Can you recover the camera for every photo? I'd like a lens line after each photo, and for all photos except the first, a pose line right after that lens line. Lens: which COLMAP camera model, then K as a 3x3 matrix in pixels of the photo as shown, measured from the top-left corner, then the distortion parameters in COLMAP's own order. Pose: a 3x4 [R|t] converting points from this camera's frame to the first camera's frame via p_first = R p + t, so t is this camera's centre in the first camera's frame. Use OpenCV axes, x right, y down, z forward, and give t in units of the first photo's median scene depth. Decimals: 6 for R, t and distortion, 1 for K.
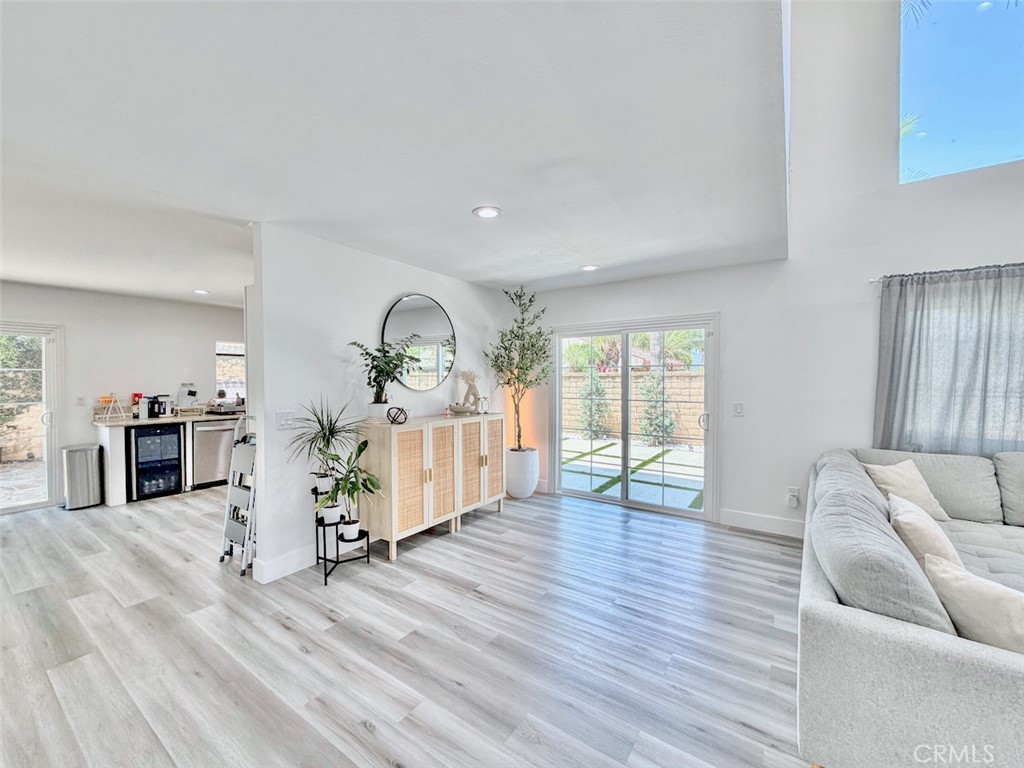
lens RADIAL K [[408.8, 0, 512.0], [0, 408.8, 384.0], [0, 0, 1]] dist [-0.000561, -0.000030]
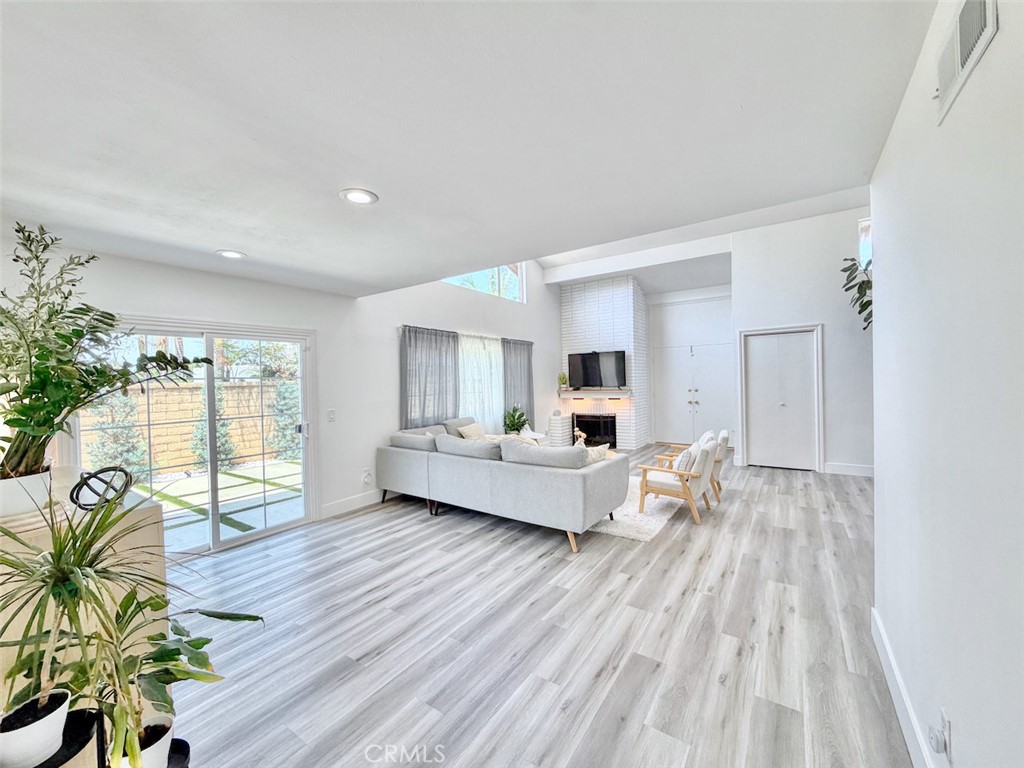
lens RADIAL K [[408.8, 0, 512.0], [0, 408.8, 384.0], [0, 0, 1]] dist [-0.000561, -0.000030]
pose [[-0.004235, -0.009349, 0.999947, -0.907456], [0.039029, 0.999193, 0.009508, -0.028819], [-0.999229, 0.039068, -0.003867, 0.700862]]
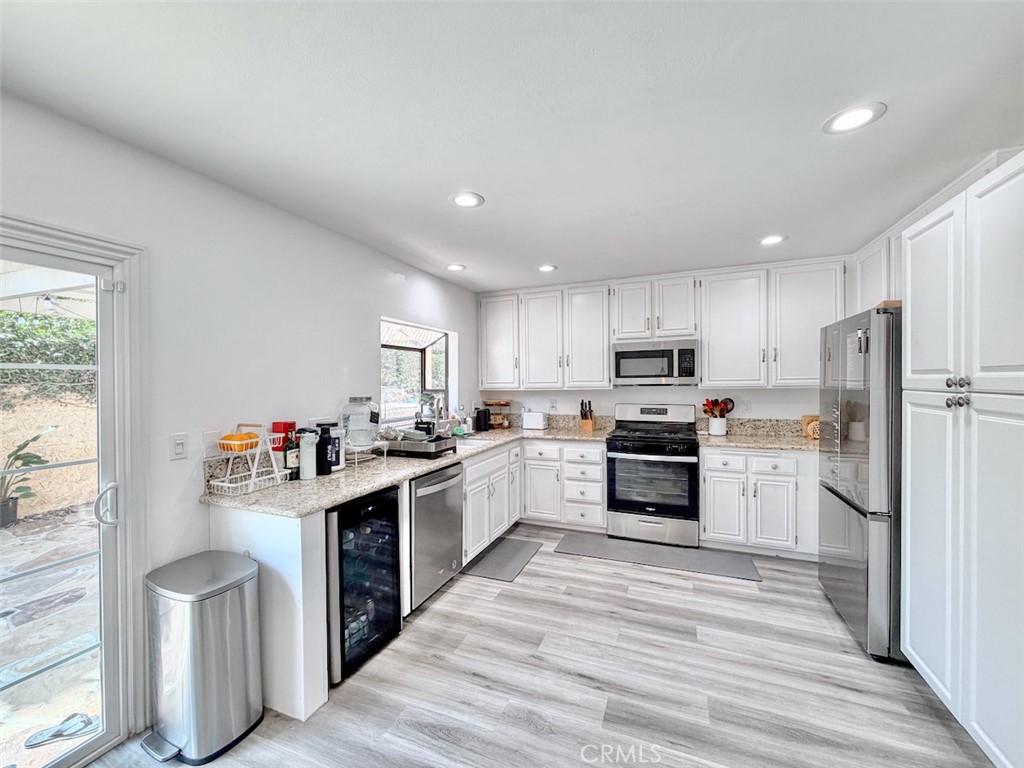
lens RADIAL K [[408.8, 0, 512.0], [0, 408.8, 384.0], [0, 0, 1]] dist [-0.000561, -0.000030]
pose [[0.978365, -0.006672, 0.206778, -0.141656], [0.008732, 0.999921, -0.009049, -0.002372], [-0.206702, 0.010659, 0.978346, 0.093934]]
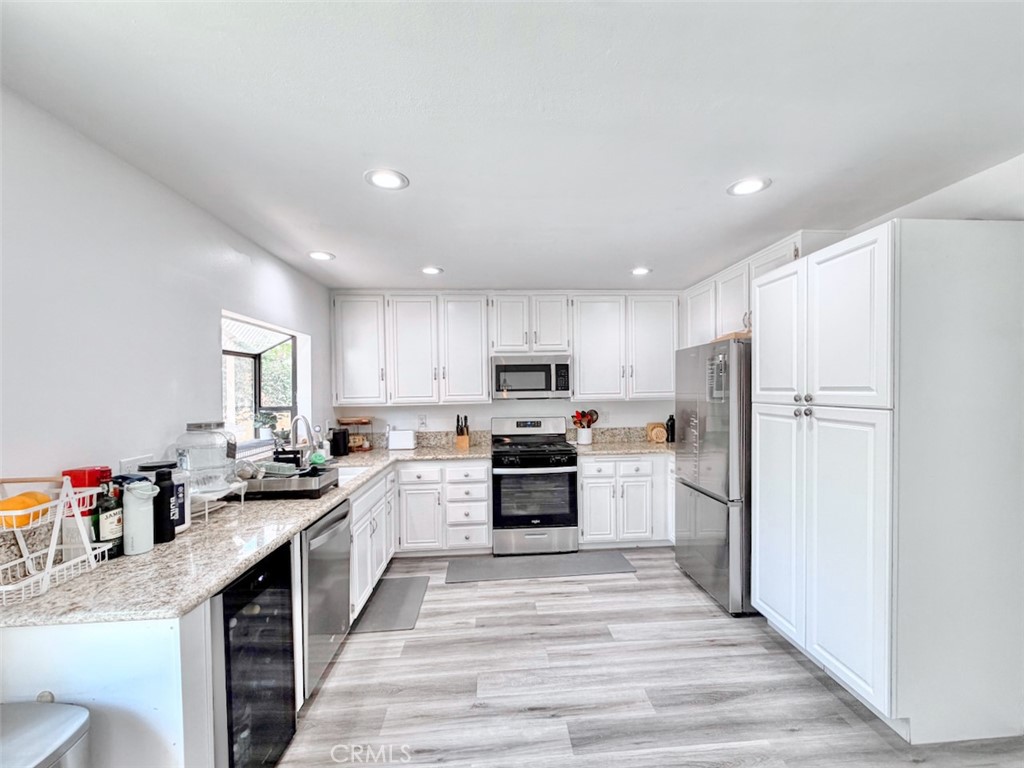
lens RADIAL K [[426.5, 0, 529.3], [0, 426.5, 395.2], [0, 0, 1]] dist [-0.001136, -0.000065]
pose [[0.775570, -0.014069, 0.631105, -0.160142], [0.018469, 0.999829, -0.000408, -0.004045], [-0.630991, 0.011972, 0.775698, 0.107062]]
